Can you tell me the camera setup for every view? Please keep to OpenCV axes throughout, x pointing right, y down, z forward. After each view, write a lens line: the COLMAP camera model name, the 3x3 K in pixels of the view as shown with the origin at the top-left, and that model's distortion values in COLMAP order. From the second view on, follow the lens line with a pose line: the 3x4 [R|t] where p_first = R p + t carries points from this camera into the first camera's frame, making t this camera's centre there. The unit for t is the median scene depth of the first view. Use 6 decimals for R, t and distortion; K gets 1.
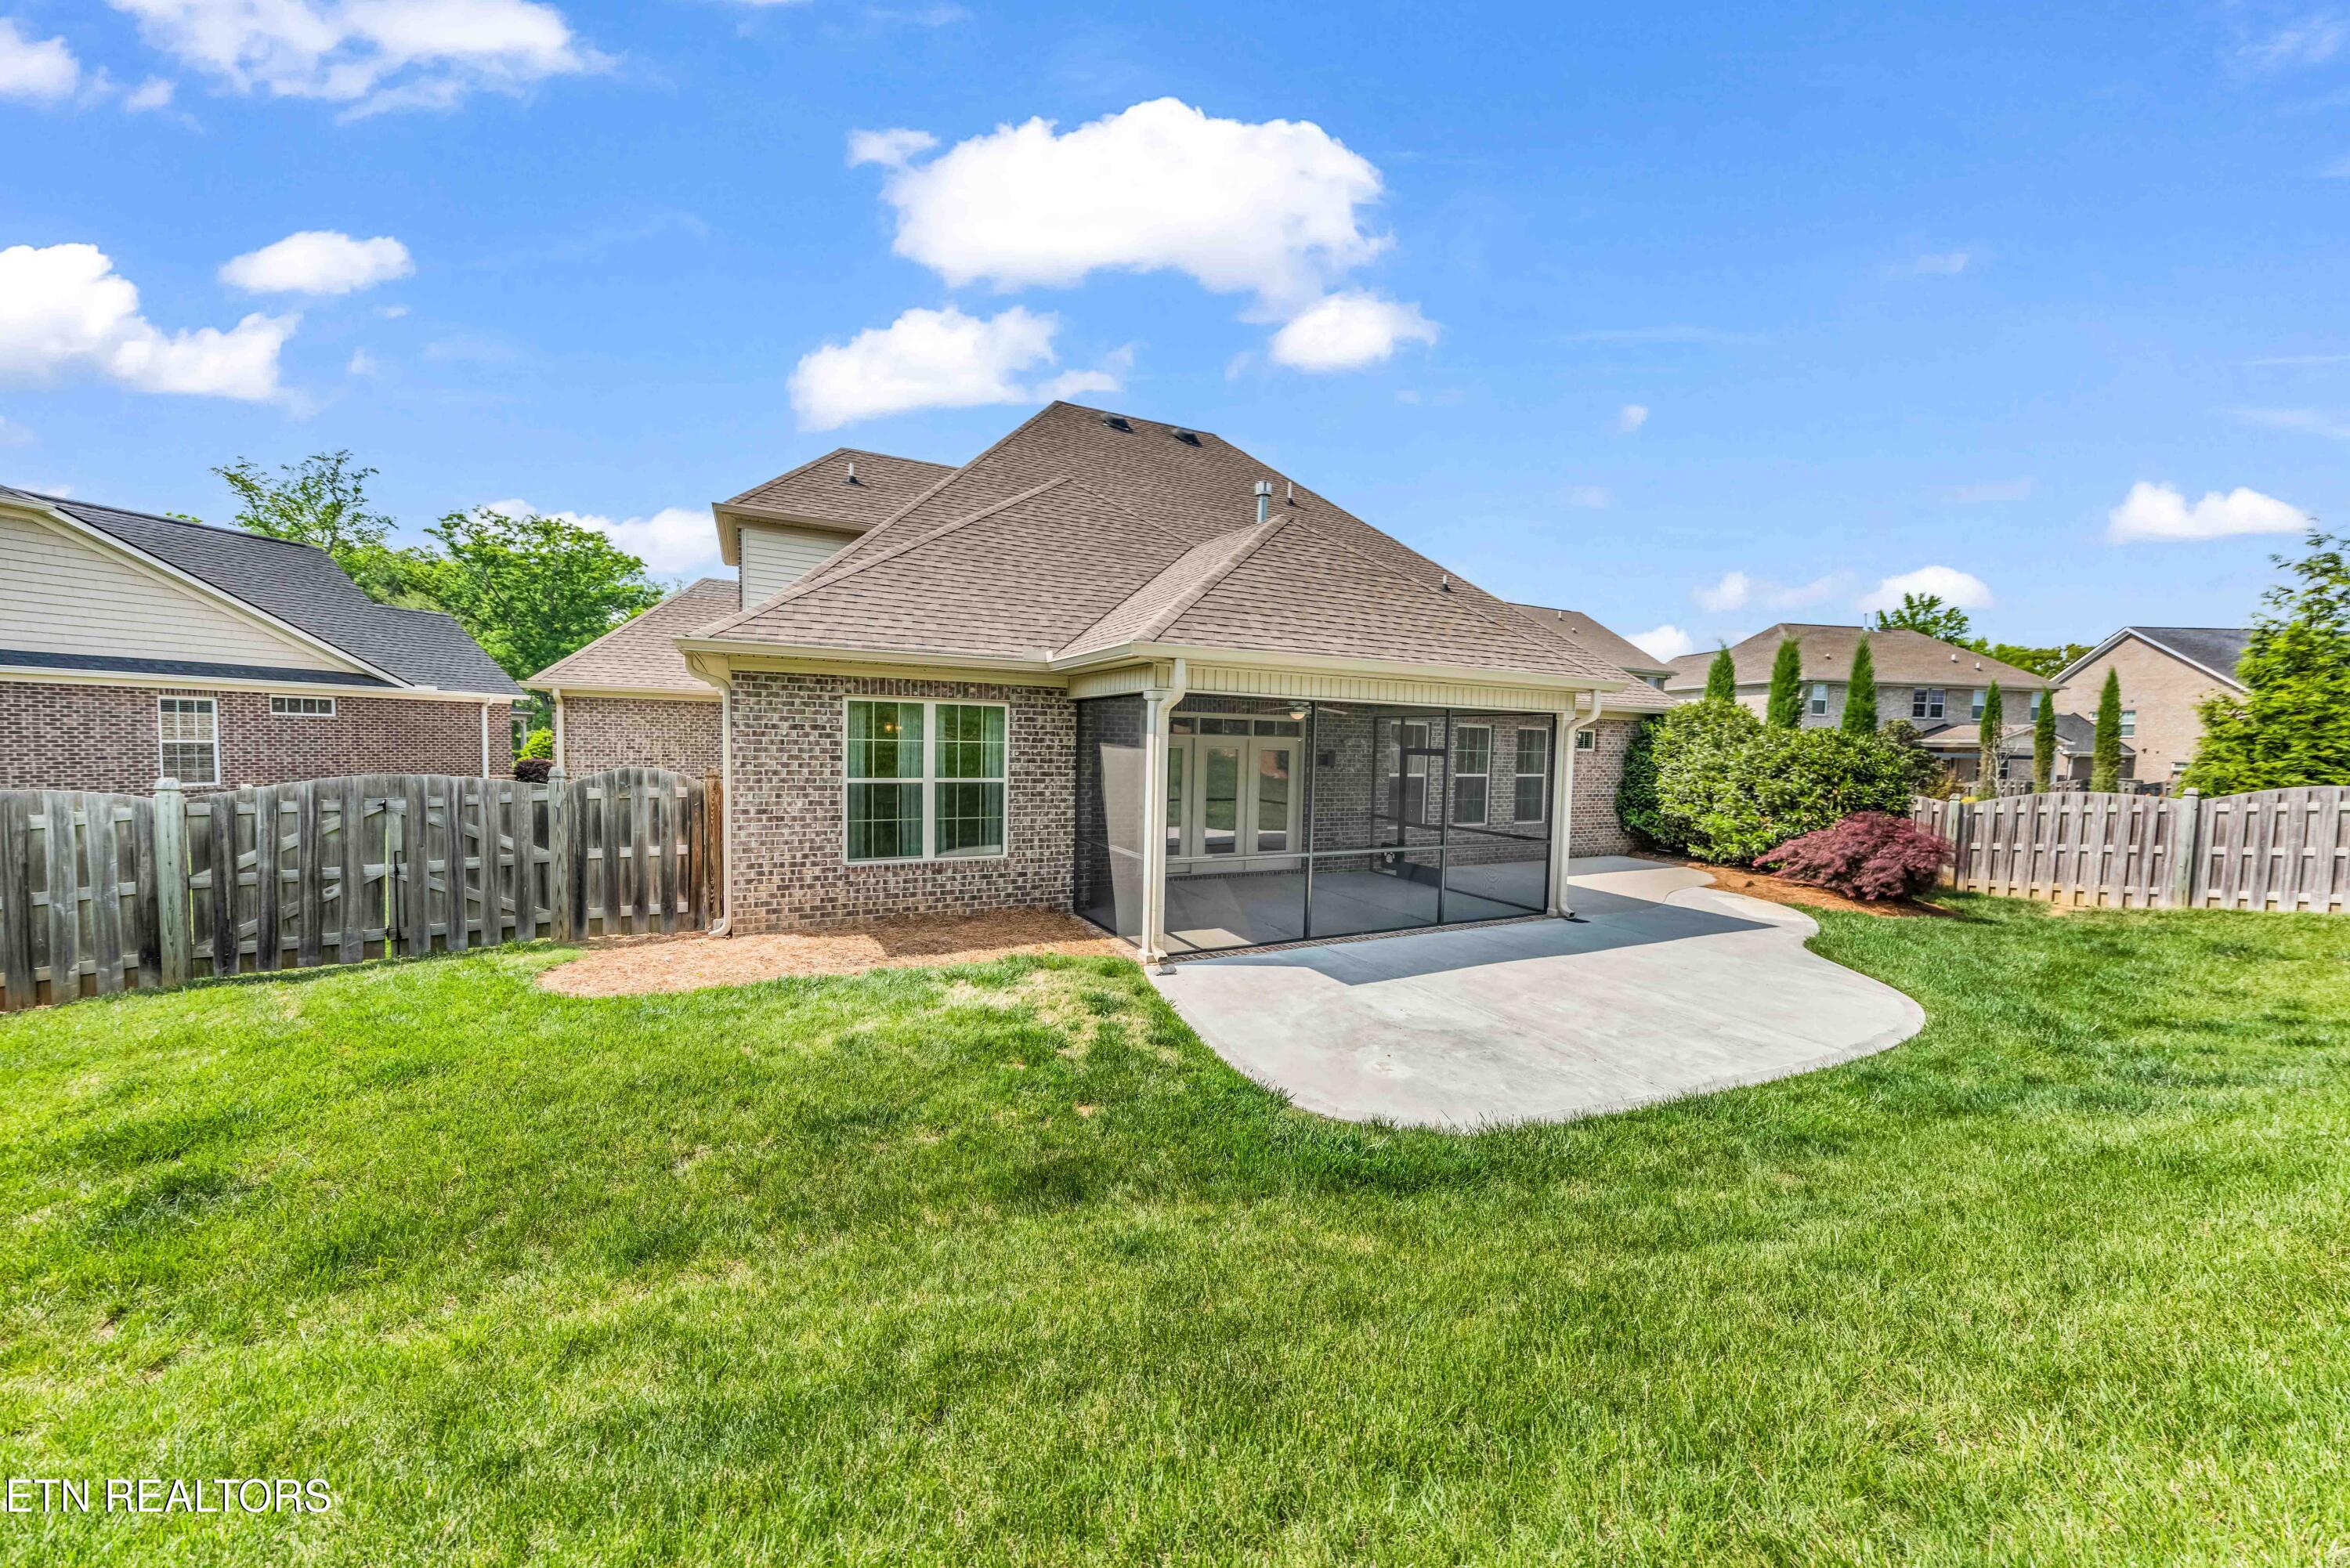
lens RADIAL K [[805.3, 0, 1175.0], [0, 805.3, 784.0], [0, 0, 1]] dist [0.021908, -0.007166]
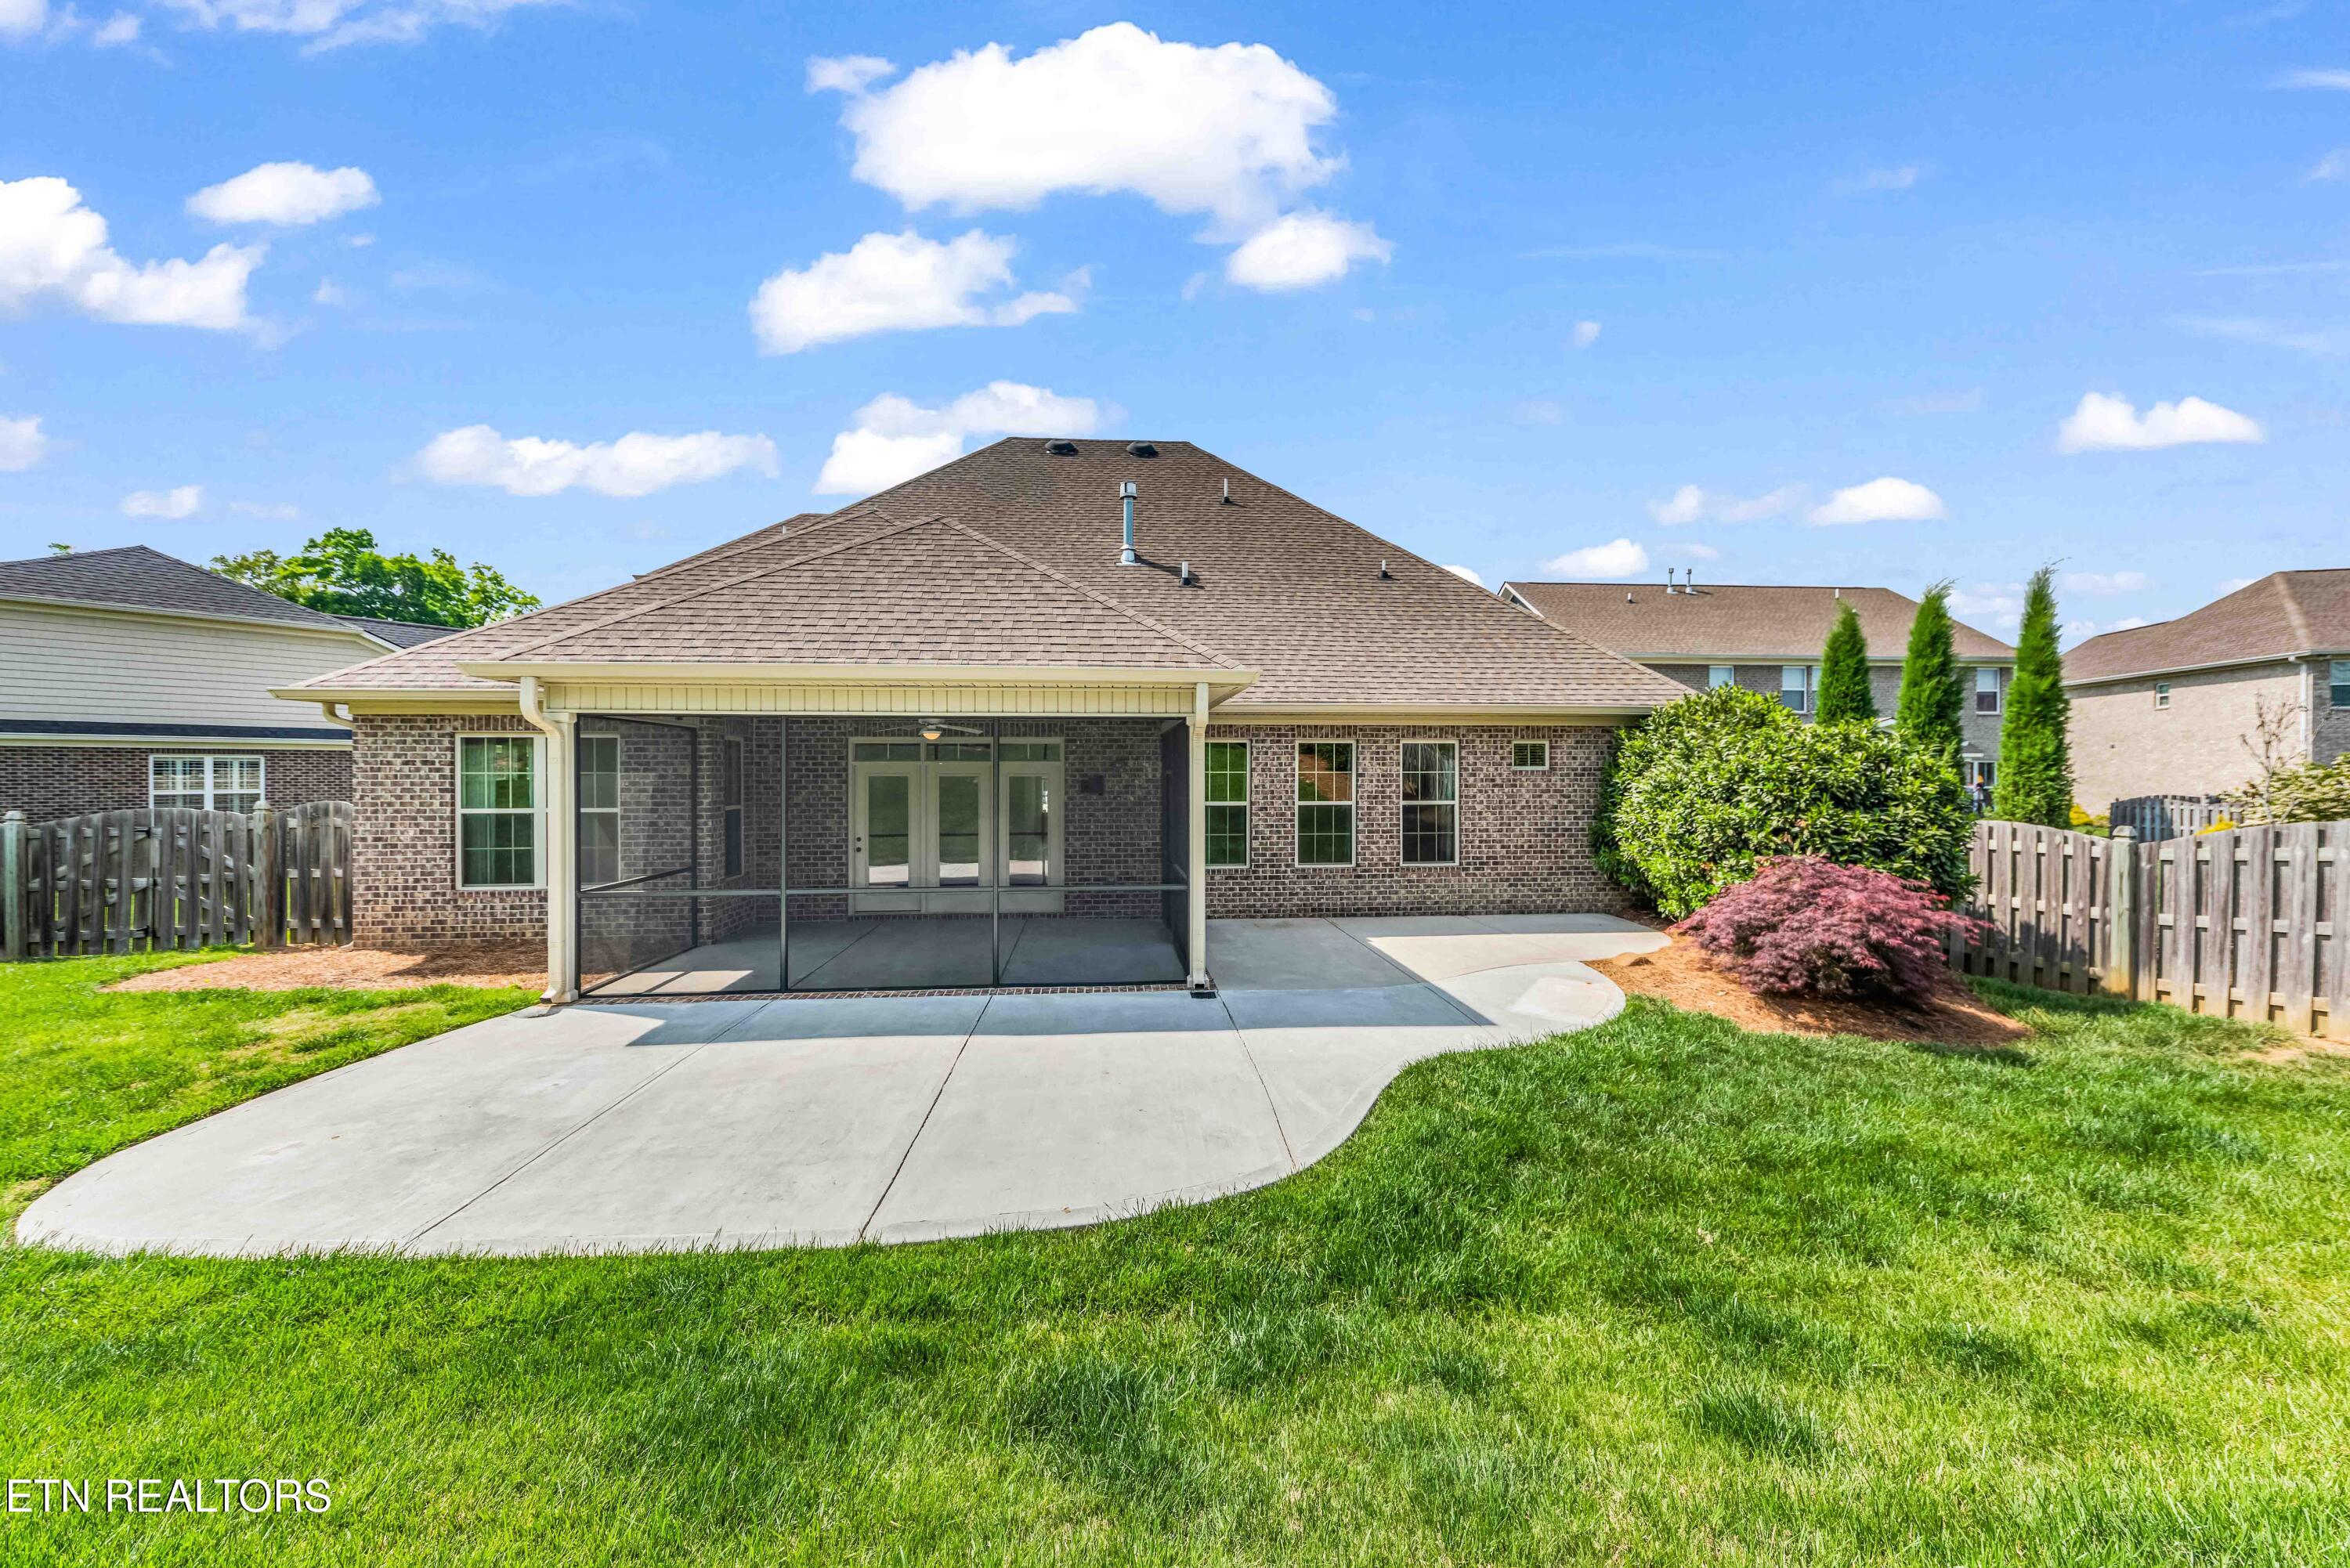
lens RADIAL K [[805.3, 0, 1175.0], [0, 805.3, 784.0], [0, 0, 1]] dist [0.021908, -0.007166]
pose [[0.926746, -0.019771, -0.375168, 0.907297], [0.001841, 0.998841, -0.048091, 0.013808], [0.375684, 0.043877, 0.925709, 0.356990]]
